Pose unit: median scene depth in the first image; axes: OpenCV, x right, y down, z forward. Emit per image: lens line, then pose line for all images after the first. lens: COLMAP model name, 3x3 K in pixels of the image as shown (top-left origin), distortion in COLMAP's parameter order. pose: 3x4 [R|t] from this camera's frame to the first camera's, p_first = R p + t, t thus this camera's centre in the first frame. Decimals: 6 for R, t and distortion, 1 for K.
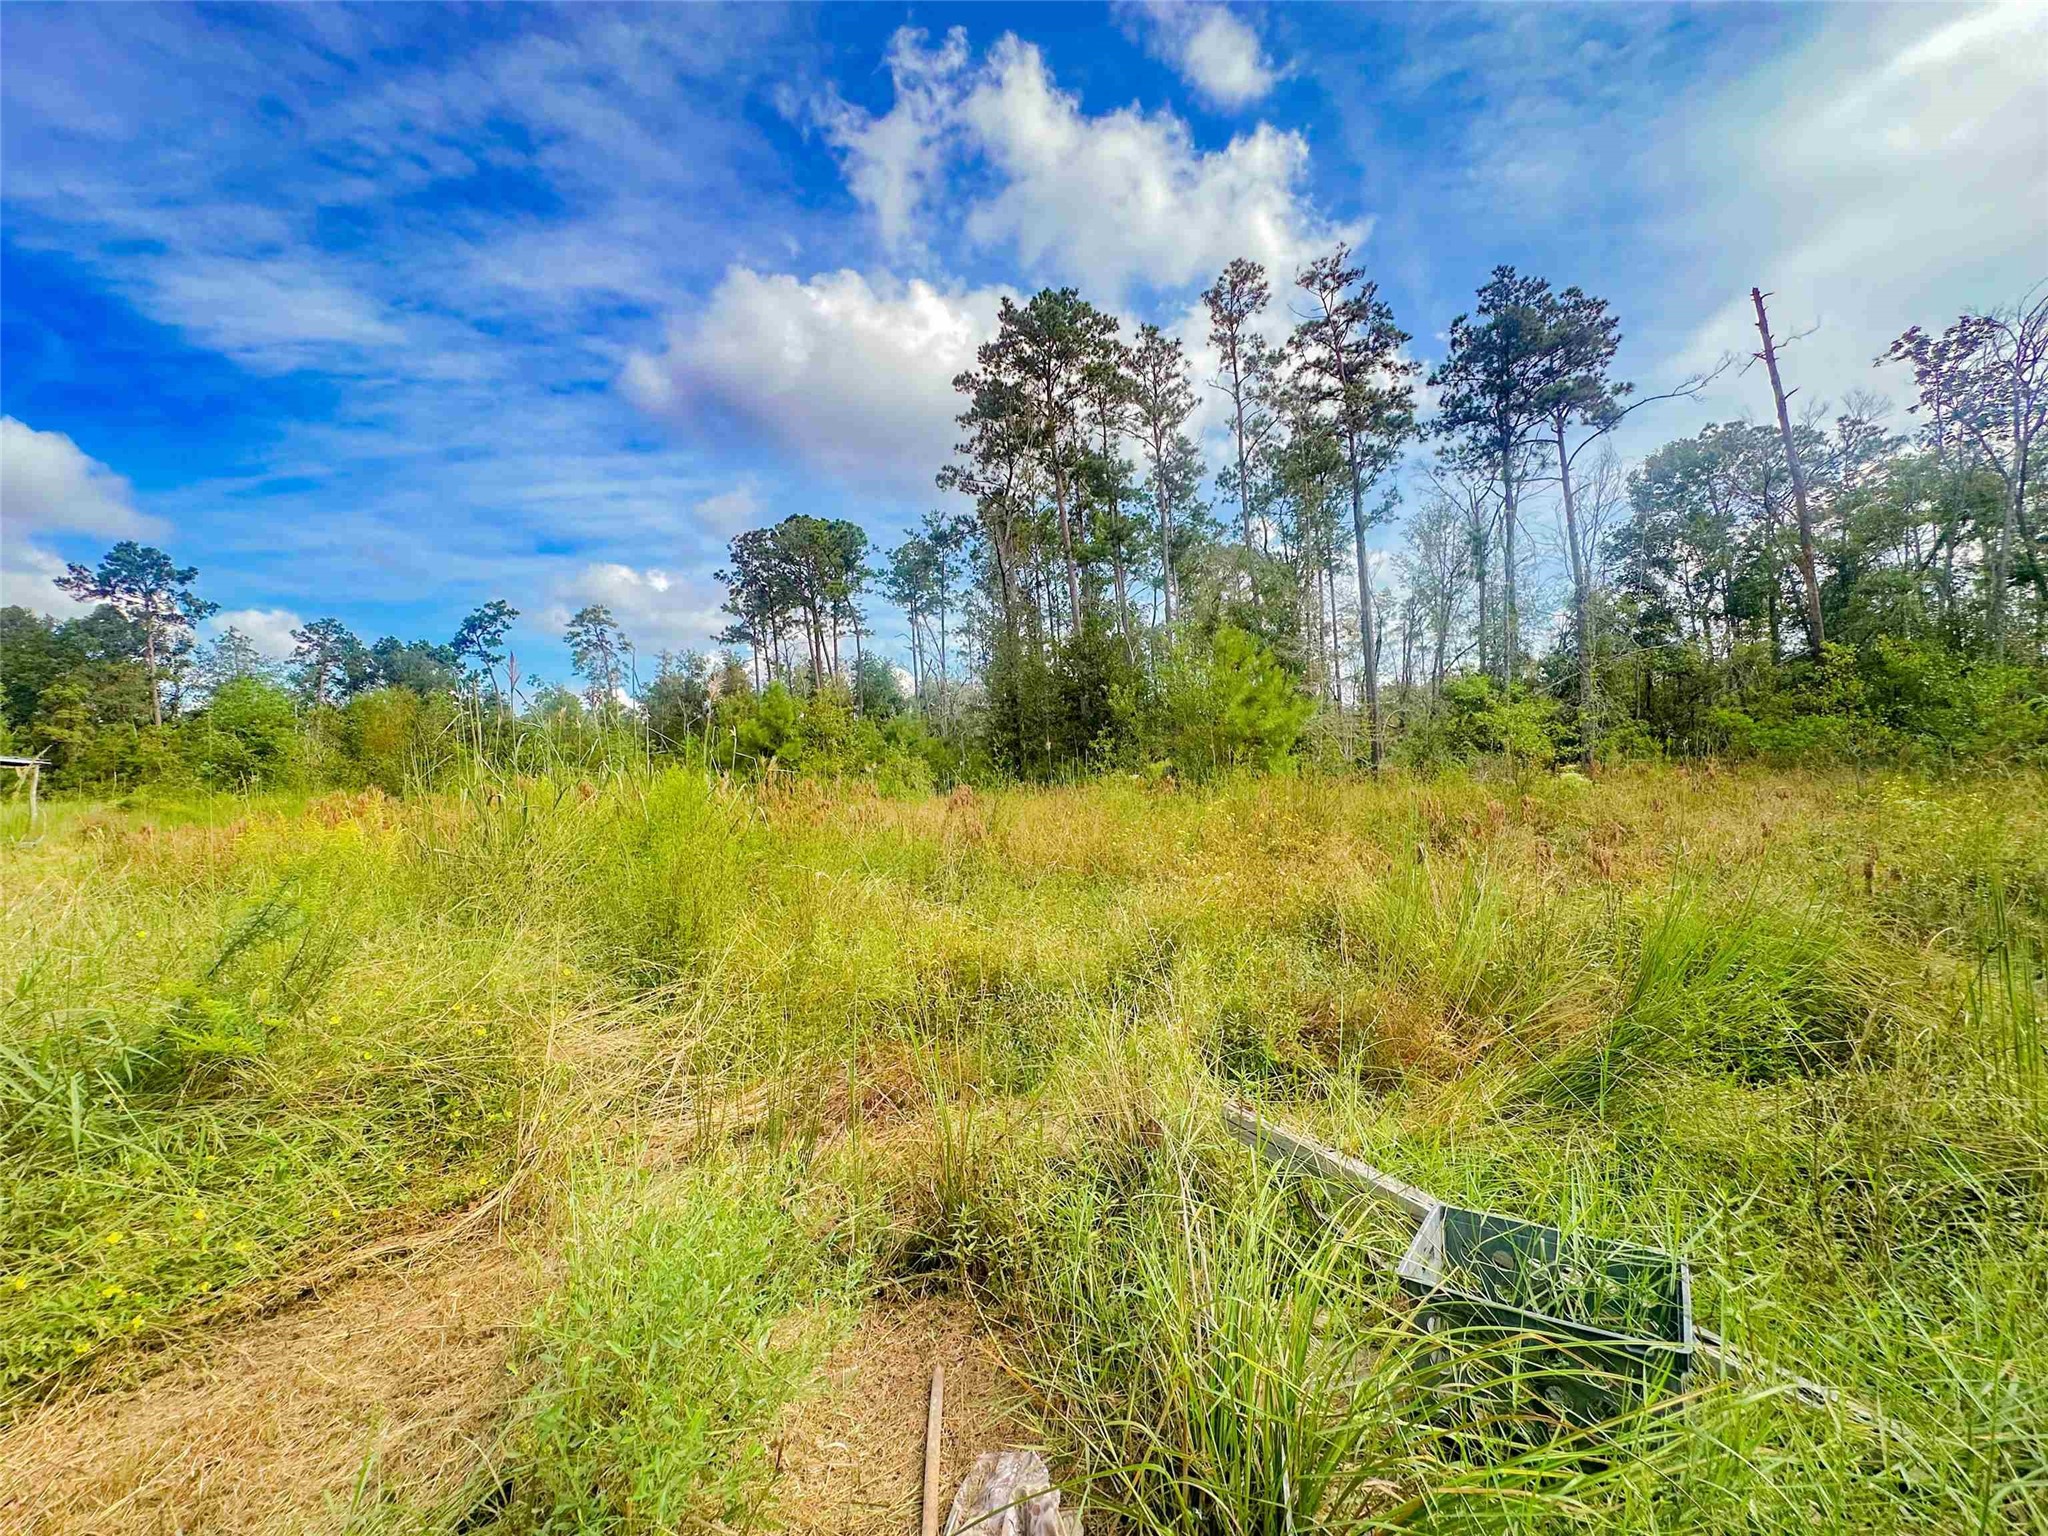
lens RADIAL K [[823.3, 0, 1028.7], [0, 823.3, 759.9], [0, 0, 1]] dist [-0.002660, 0.000389]
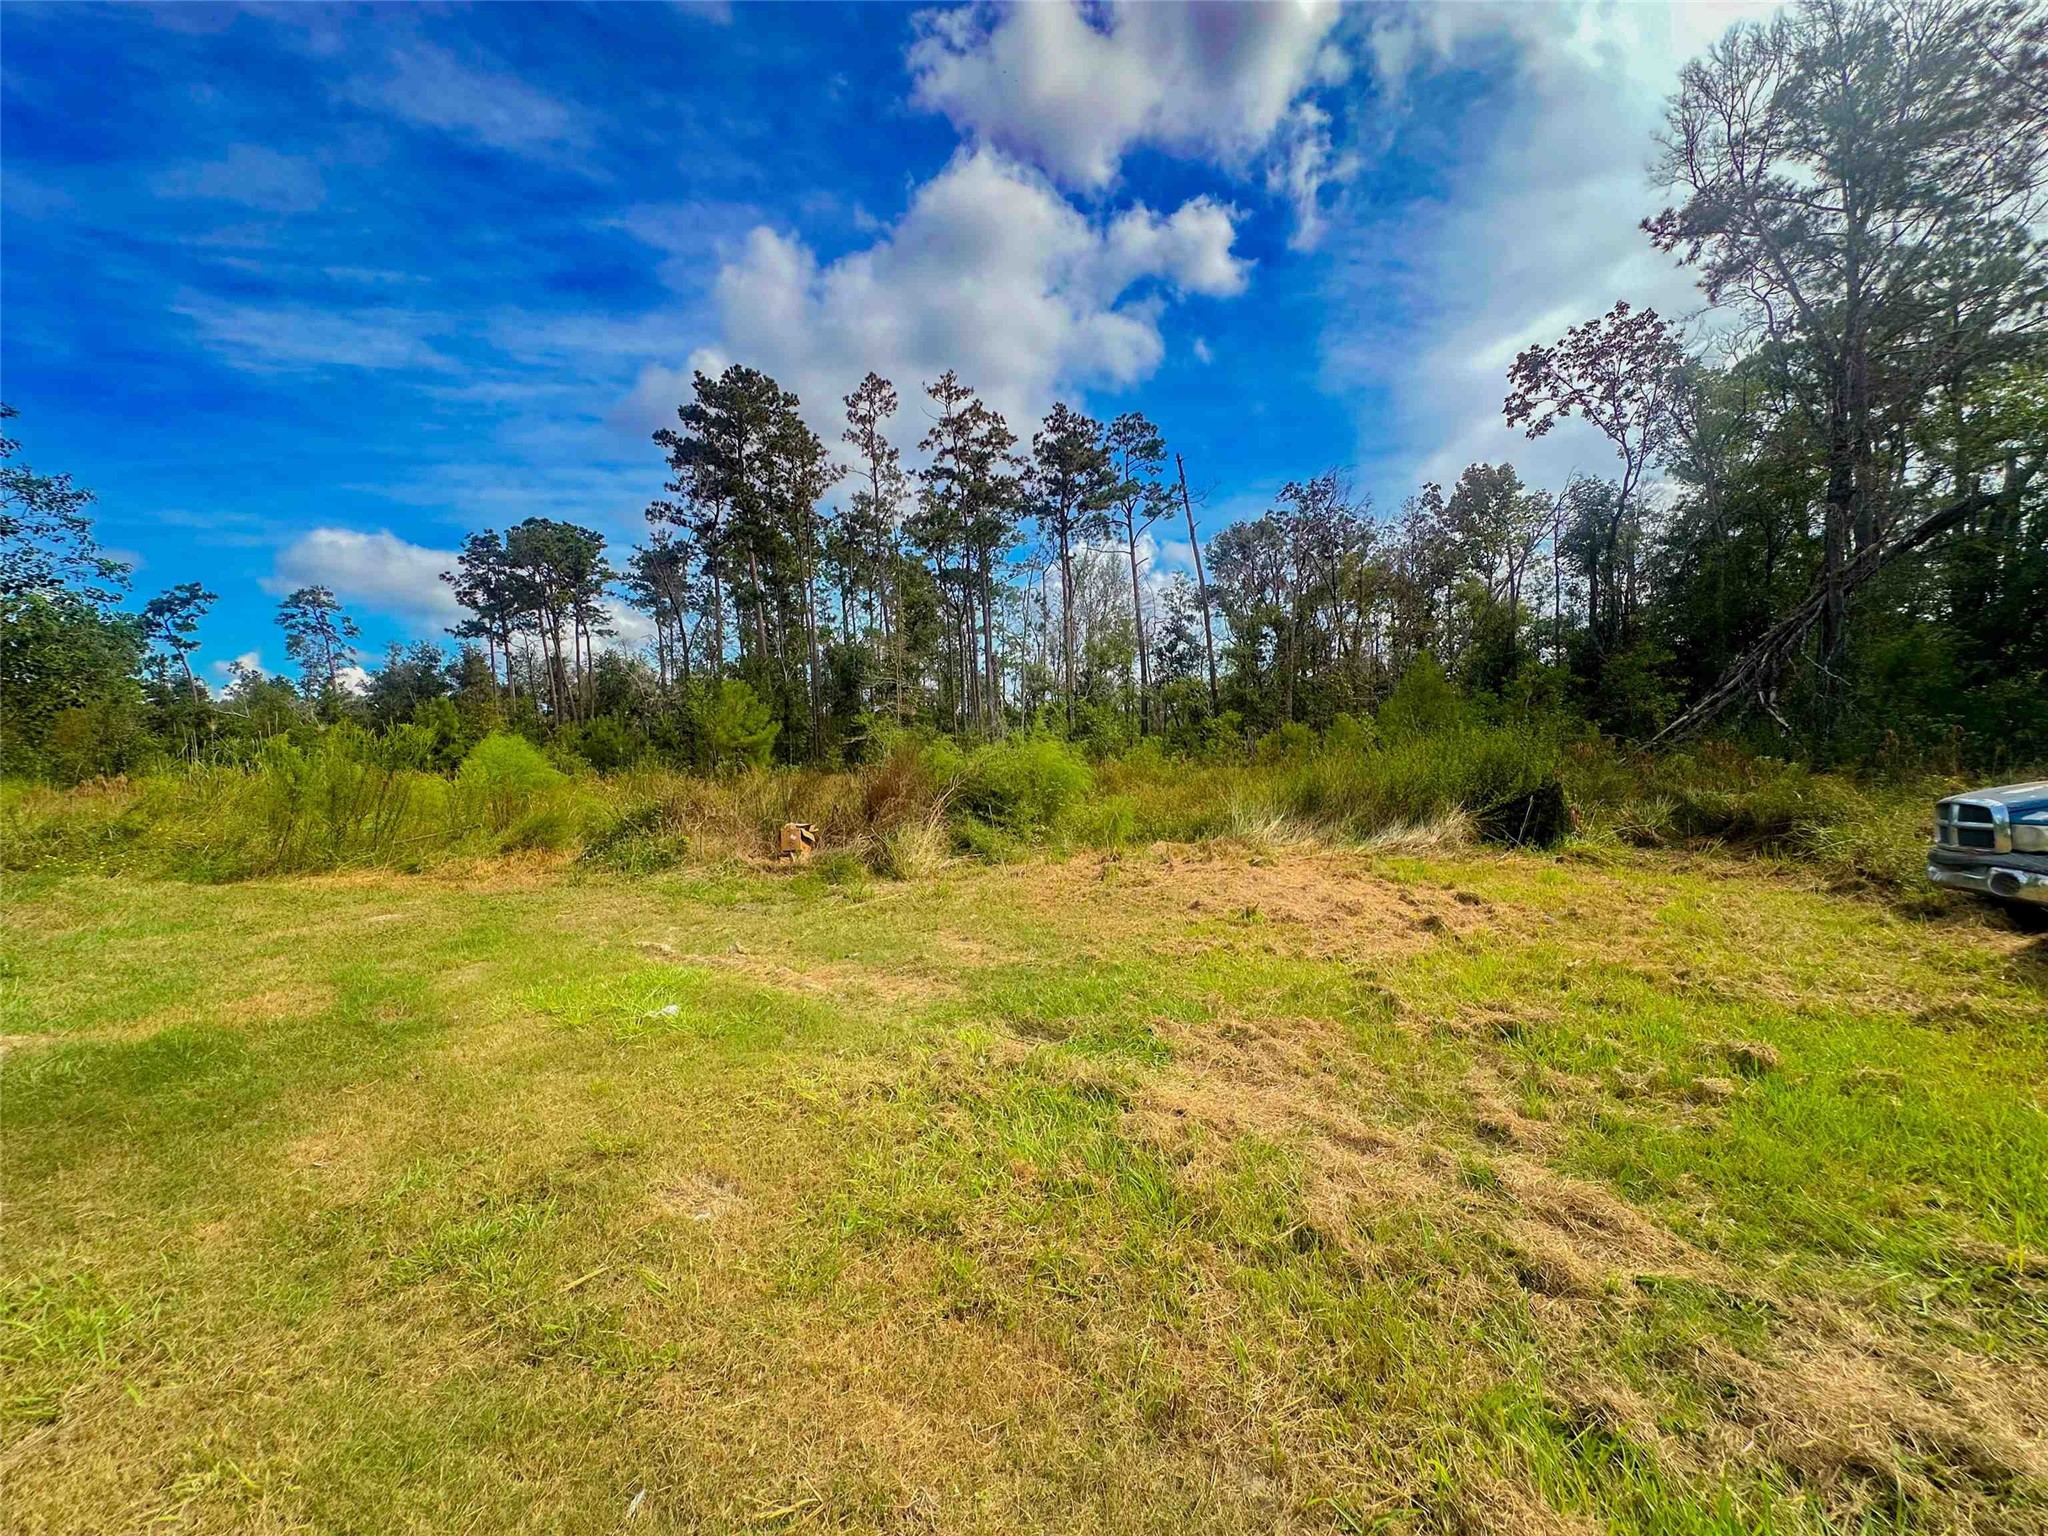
lens RADIAL K [[823.3, 0, 1019.1], [0, 823.3, 763.6], [0, 0, 1]] dist [-0.002660, 0.000389]
pose [[0.976220, 0.007151, 0.216665, 0.086828], [-0.009172, 0.999923, 0.008325, -0.001695], [-0.216589, -0.010115, 0.976210, -0.140482]]
